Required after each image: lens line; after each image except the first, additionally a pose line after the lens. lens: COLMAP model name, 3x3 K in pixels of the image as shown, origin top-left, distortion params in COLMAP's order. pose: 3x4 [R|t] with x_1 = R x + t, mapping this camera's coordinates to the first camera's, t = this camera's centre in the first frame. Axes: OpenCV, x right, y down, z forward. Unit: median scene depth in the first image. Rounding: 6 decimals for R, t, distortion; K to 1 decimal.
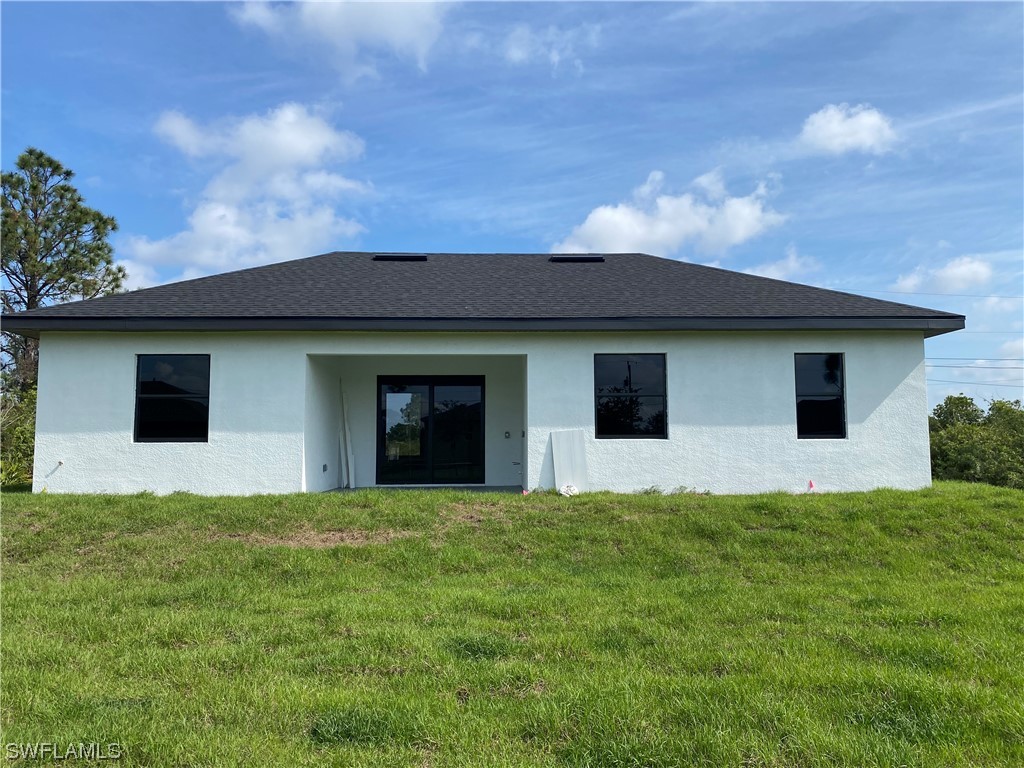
lens RADIAL K [[771.4, 0, 511.5], [0, 771.4, 378.2], [0, 0, 1]] dist [0.045265, -0.051801]
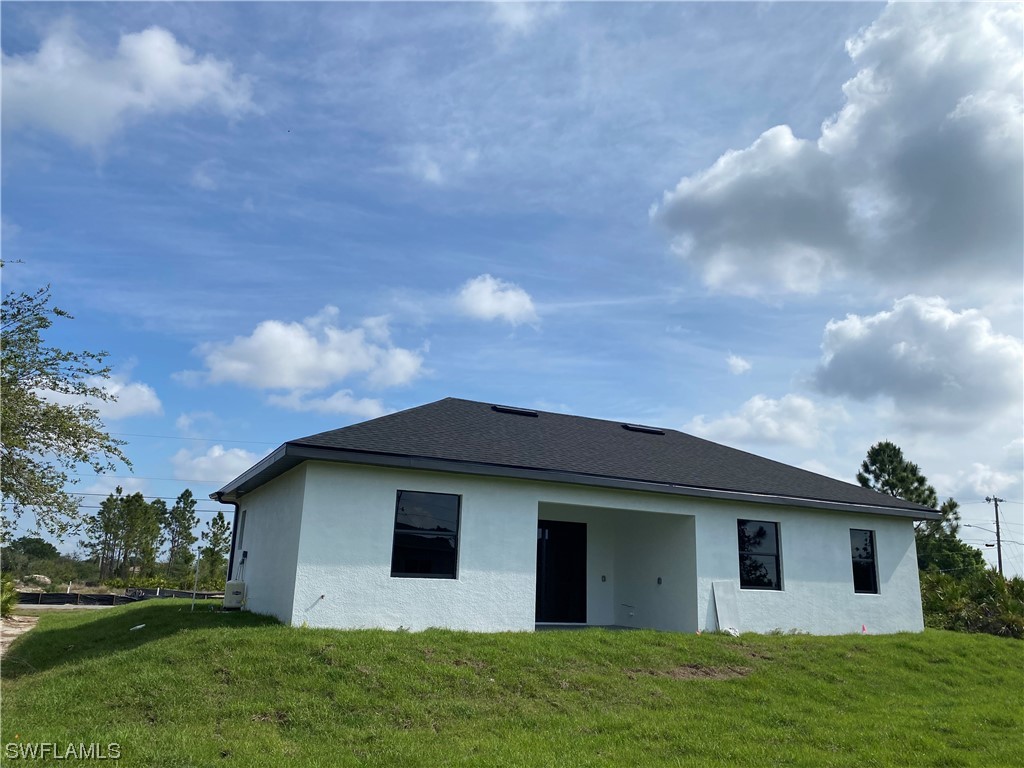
lens RADIAL K [[771.4, 0, 519.2], [0, 771.4, 387.0], [0, 0, 1]] dist [0.045265, -0.051801]
pose [[0.887990, 0.144873, 0.436446, -0.767856], [-0.075209, 0.982053, -0.172961, 0.002194], [-0.453671, 0.120763, 0.882949, 0.012518]]
